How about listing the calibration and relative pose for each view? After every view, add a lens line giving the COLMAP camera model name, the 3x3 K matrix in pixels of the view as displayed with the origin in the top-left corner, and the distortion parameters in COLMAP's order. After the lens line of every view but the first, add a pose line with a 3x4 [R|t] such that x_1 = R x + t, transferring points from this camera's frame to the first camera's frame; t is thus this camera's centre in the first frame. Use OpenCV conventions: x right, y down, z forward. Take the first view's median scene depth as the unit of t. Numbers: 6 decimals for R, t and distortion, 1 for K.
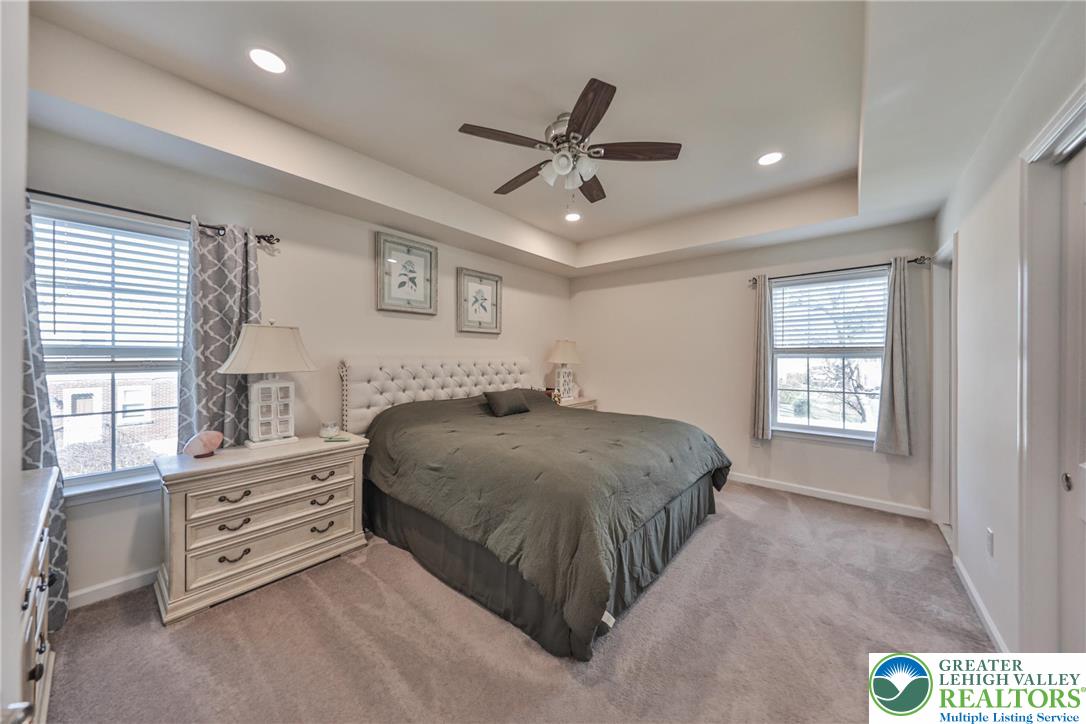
lens RADIAL K [[370.3, 0, 545.9], [0, 370.3, 354.1], [0, 0, 1]] dist [-0.000088, -0.000043]
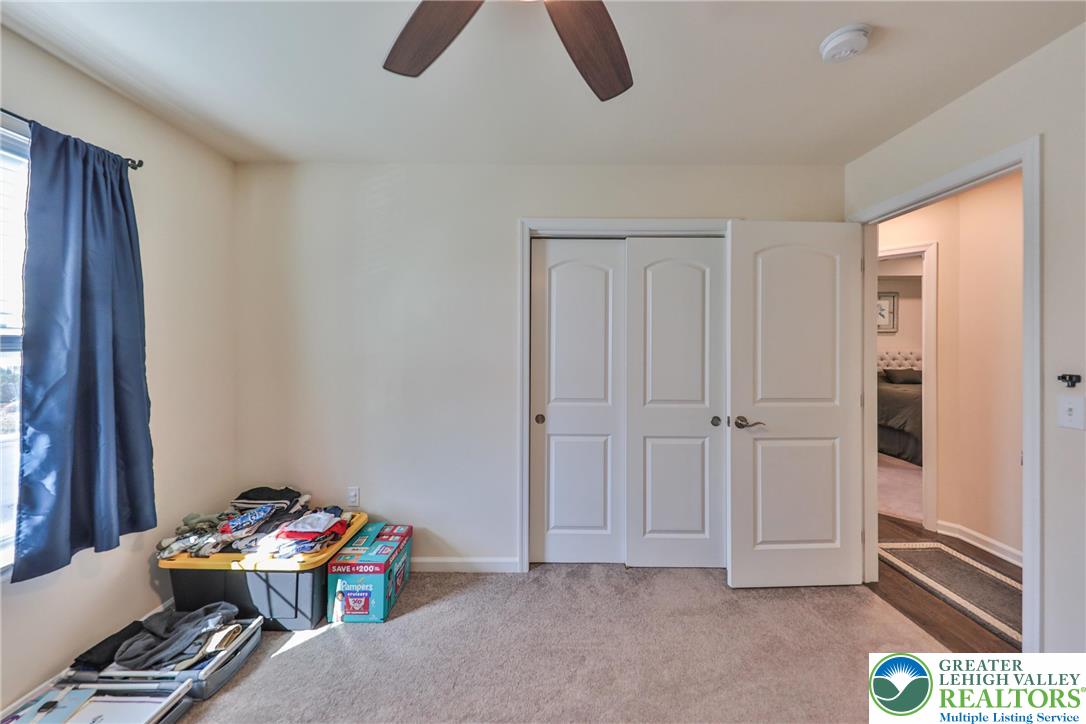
lens RADIAL K [[370.3, 0, 551.1], [0, 370.3, 345.2], [0, 0, 1]] dist [-0.000088, -0.000043]
pose [[0.633787, -0.004224, -0.773496, 0.148374], [0.003663, 0.999990, -0.002459, -0.005710], [0.773499, -0.001275, 0.633796, -1.031799]]
